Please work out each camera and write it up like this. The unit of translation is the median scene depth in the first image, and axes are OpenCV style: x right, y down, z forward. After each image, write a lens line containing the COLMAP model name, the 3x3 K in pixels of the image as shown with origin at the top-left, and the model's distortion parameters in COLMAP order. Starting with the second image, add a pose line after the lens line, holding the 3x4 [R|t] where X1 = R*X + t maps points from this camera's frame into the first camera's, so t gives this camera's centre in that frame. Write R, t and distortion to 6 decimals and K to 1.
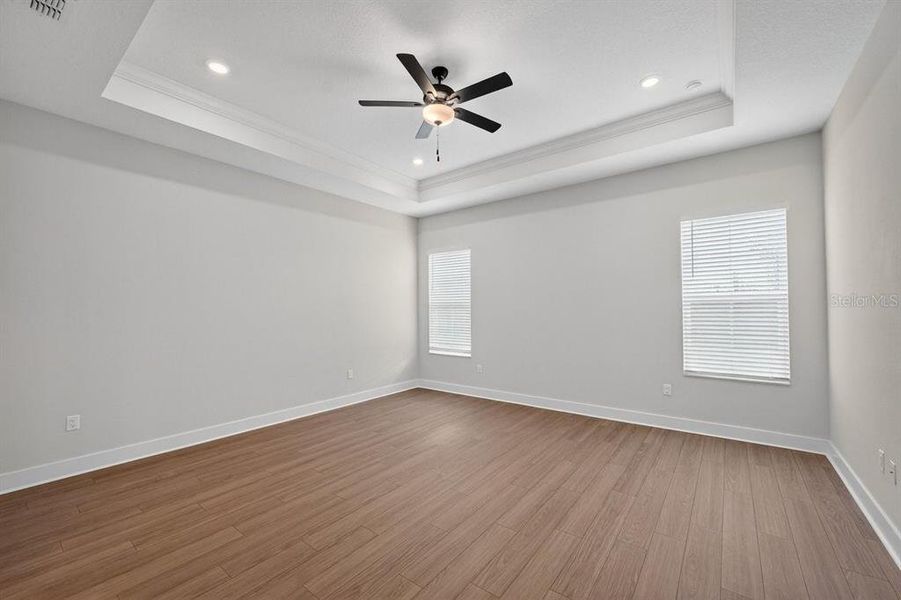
lens RADIAL K [[362.1, 0, 448.8], [0, 362.1, 300.7], [0, 0, 1]] dist [-0.002926, -0.000295]
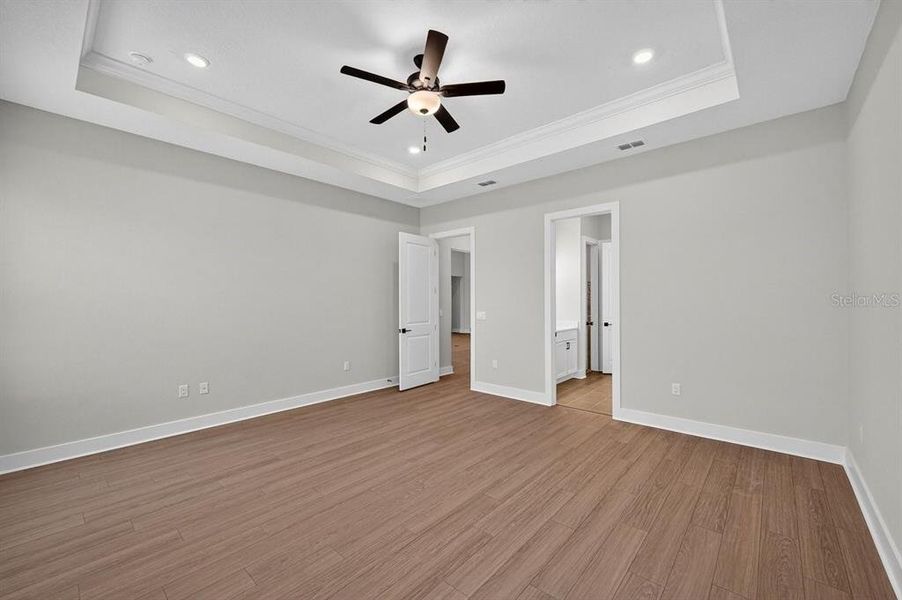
lens RADIAL K [[362.5, 0, 451.0], [0, 362.5, 300.7], [0, 0, 1]] dist [-0.002926, -0.000295]
pose [[-0.997109, 0.013889, 0.074701, -0.177866], [0.012659, 0.999777, -0.016913, 0.038998], [-0.074919, -0.015919, -0.997063, 2.057129]]
